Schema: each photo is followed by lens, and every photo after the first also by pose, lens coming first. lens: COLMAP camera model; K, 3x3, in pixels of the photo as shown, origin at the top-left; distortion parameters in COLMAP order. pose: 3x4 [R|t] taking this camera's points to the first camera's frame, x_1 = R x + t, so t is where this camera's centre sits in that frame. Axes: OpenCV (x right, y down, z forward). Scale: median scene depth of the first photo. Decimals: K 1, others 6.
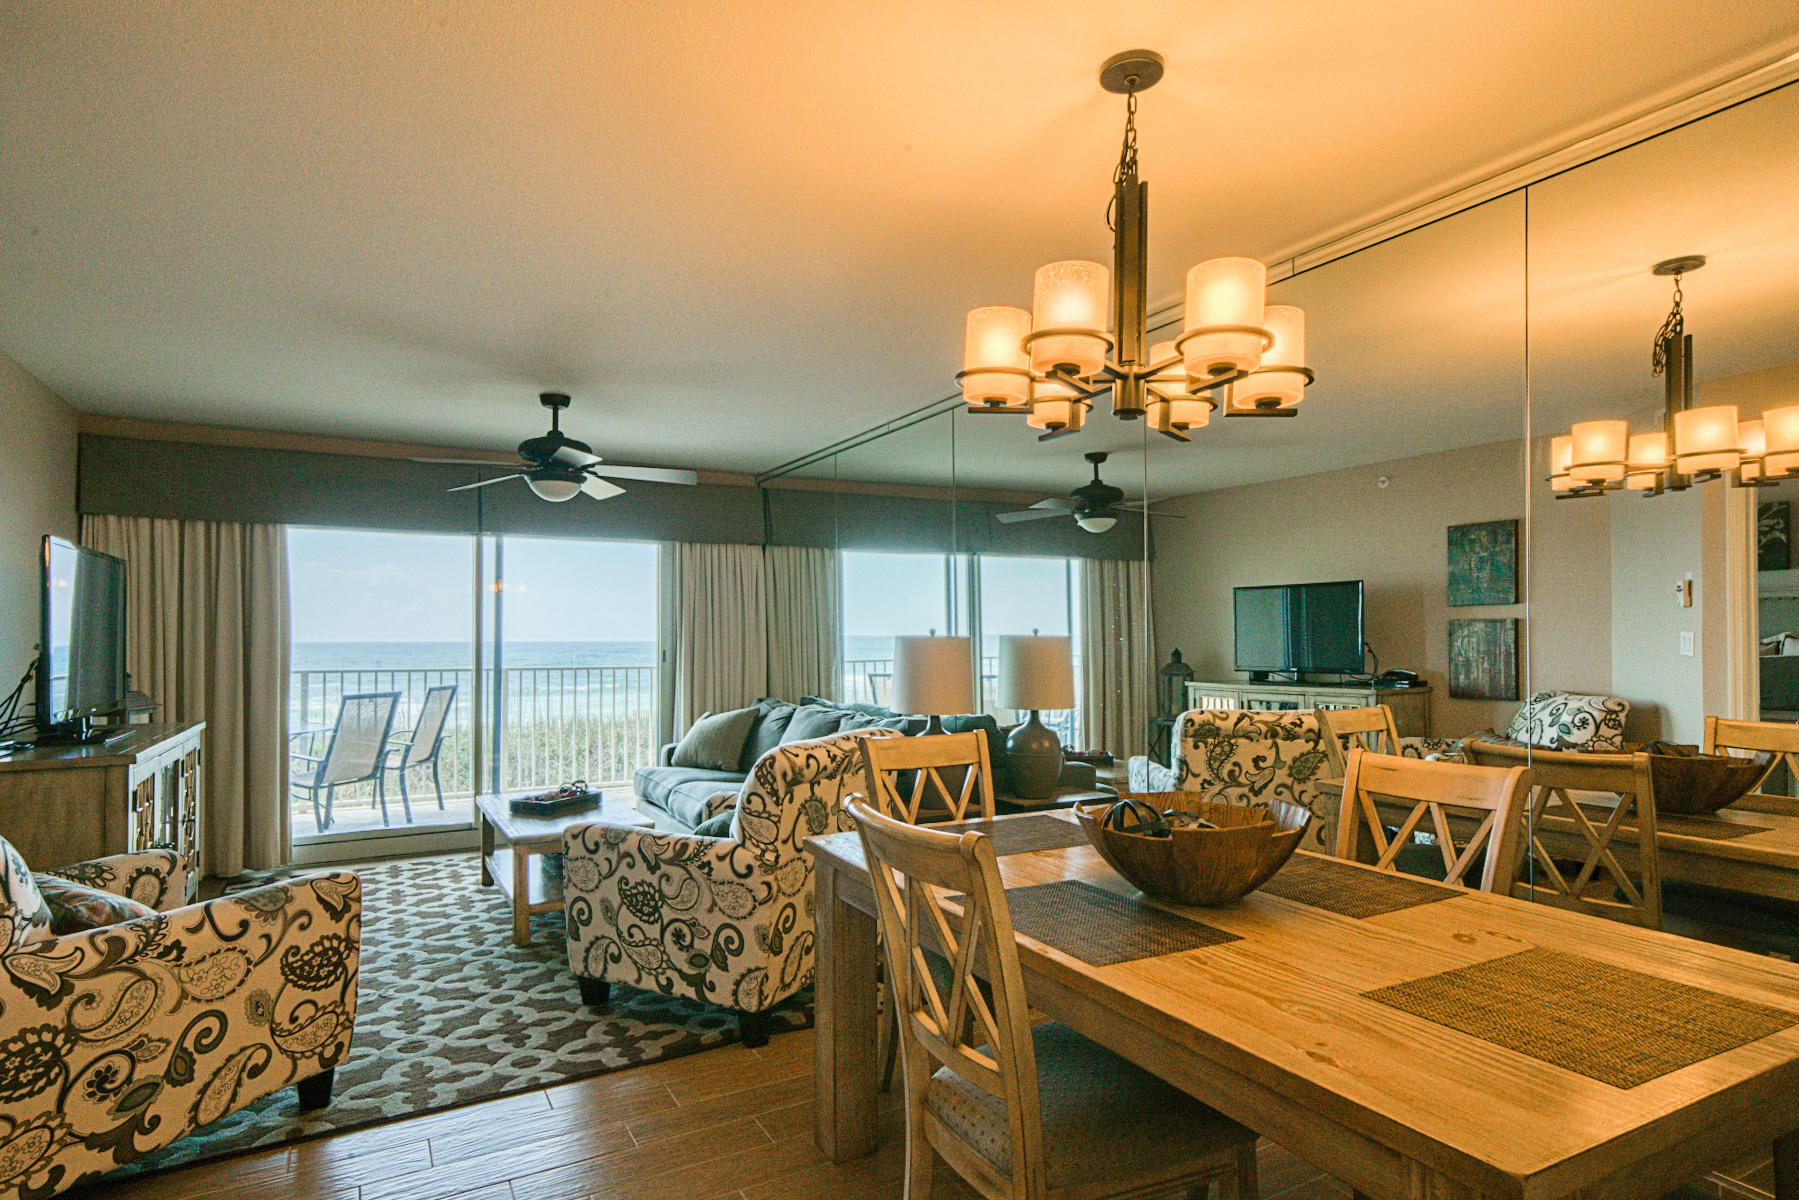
lens RADIAL K [[960.7, 0, 894.9], [0, 960.7, 619.6], [0, 0, 1]] dist [0.022488, 0.001050]
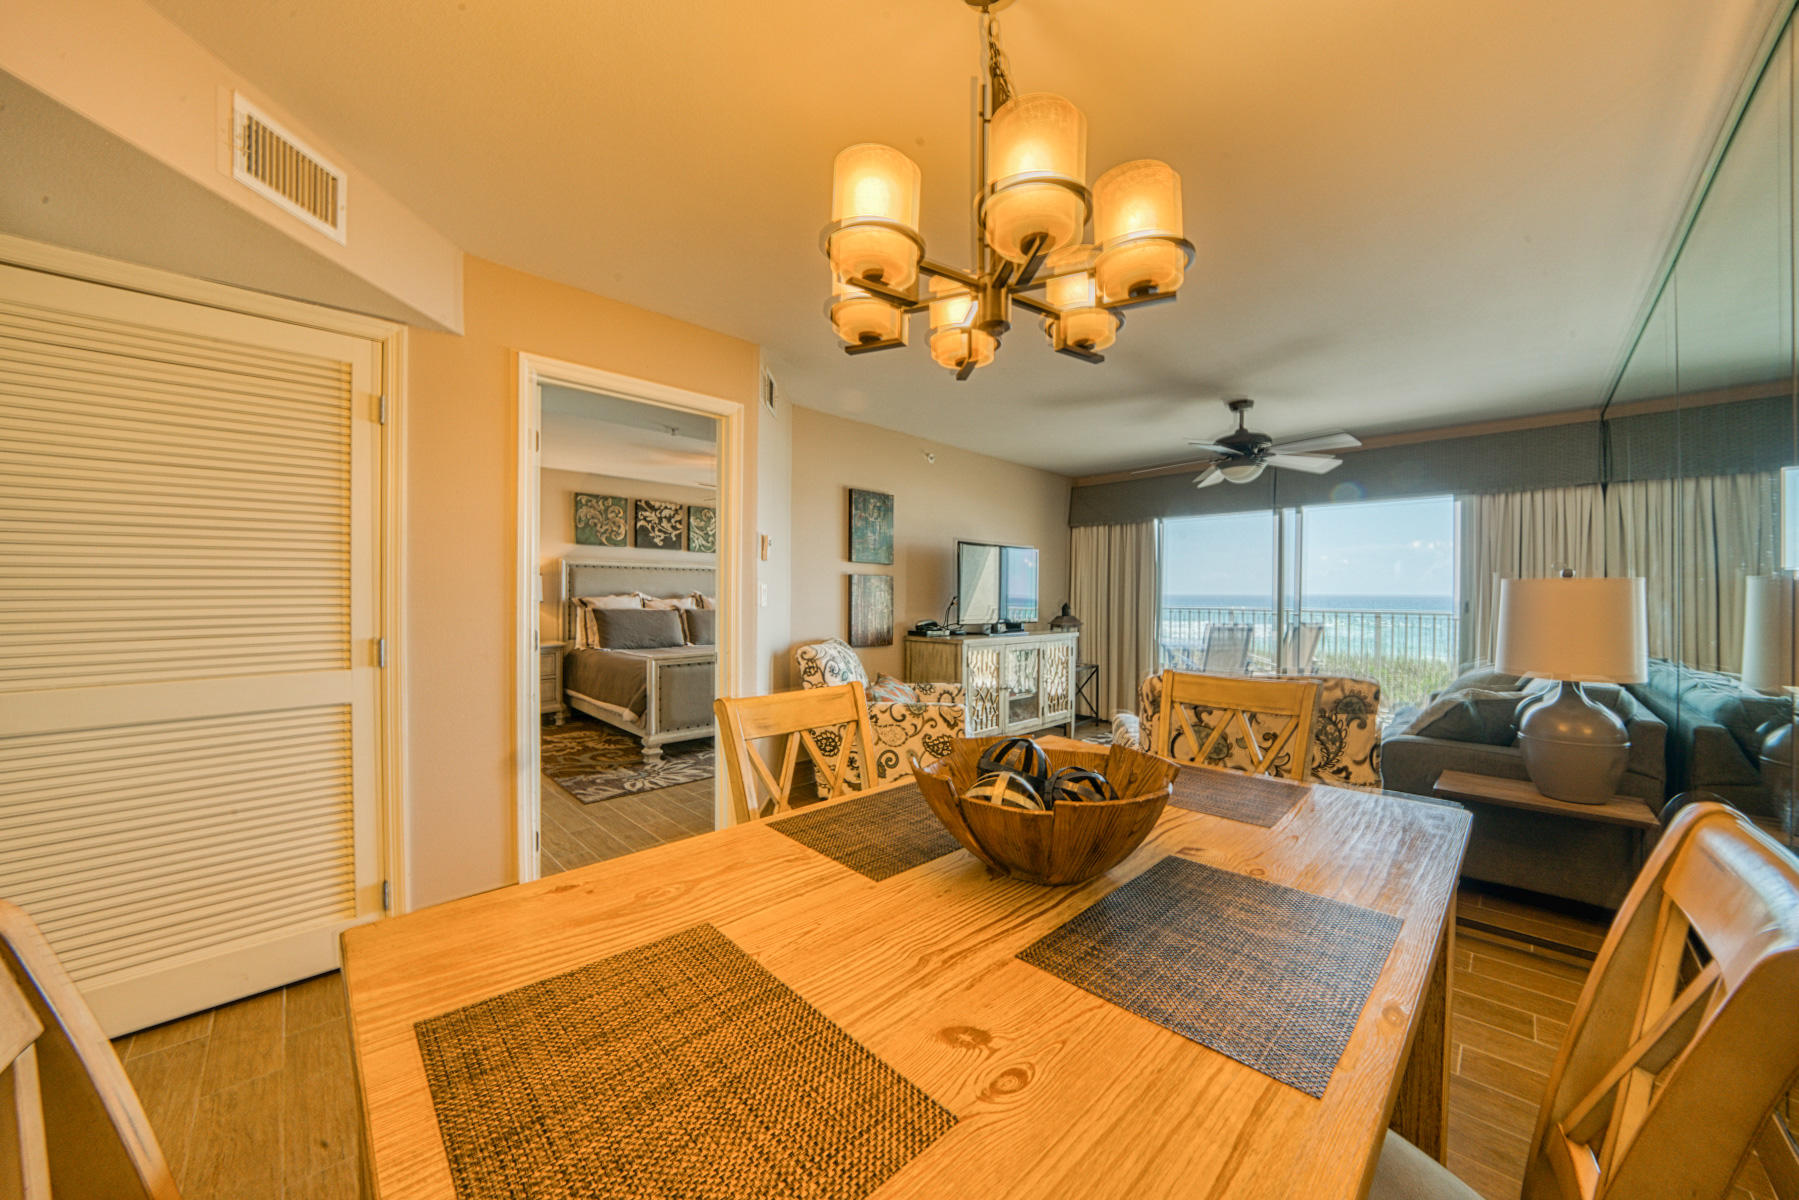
lens RADIAL K [[633.1, 0, 884.2], [0, 633.1, 595.0], [0, 0, 1]] dist [-0.018677, -0.000250]
pose [[0.263147, 0.007460, -0.964727, 0.355814], [0.009306, 0.999904, 0.010270, 0.016599], [0.964711, -0.011680, 0.263052, 0.317053]]
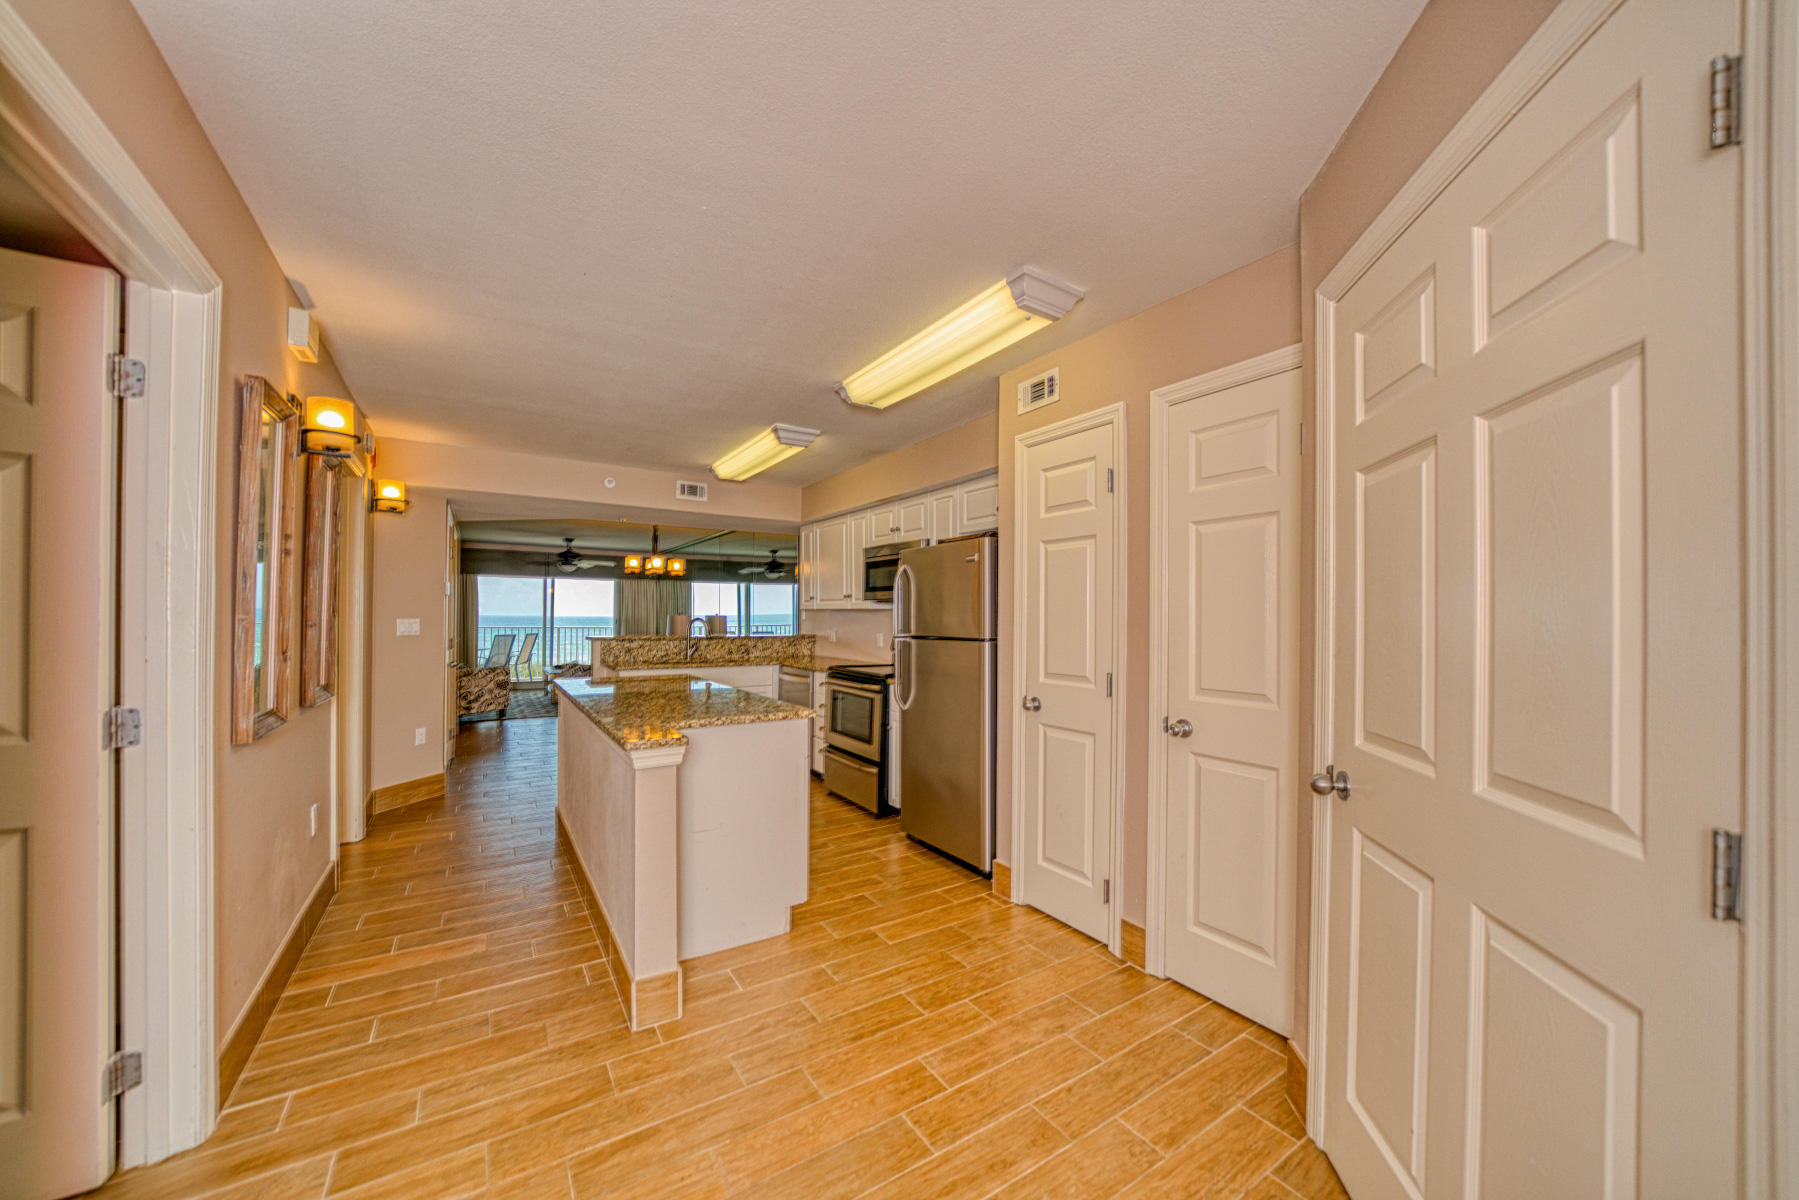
lens RADIAL K [[638.2, 0, 898.5], [0, 638.2, 601.2], [0, 0, 1]] dist [-0.024172, 0.000712]
pose [[0.996586, 0.011590, 0.081745, 0.577154], [-0.010901, 0.999901, -0.008876, -0.018809], [-0.081840, 0.007955, 0.996614, -1.203255]]
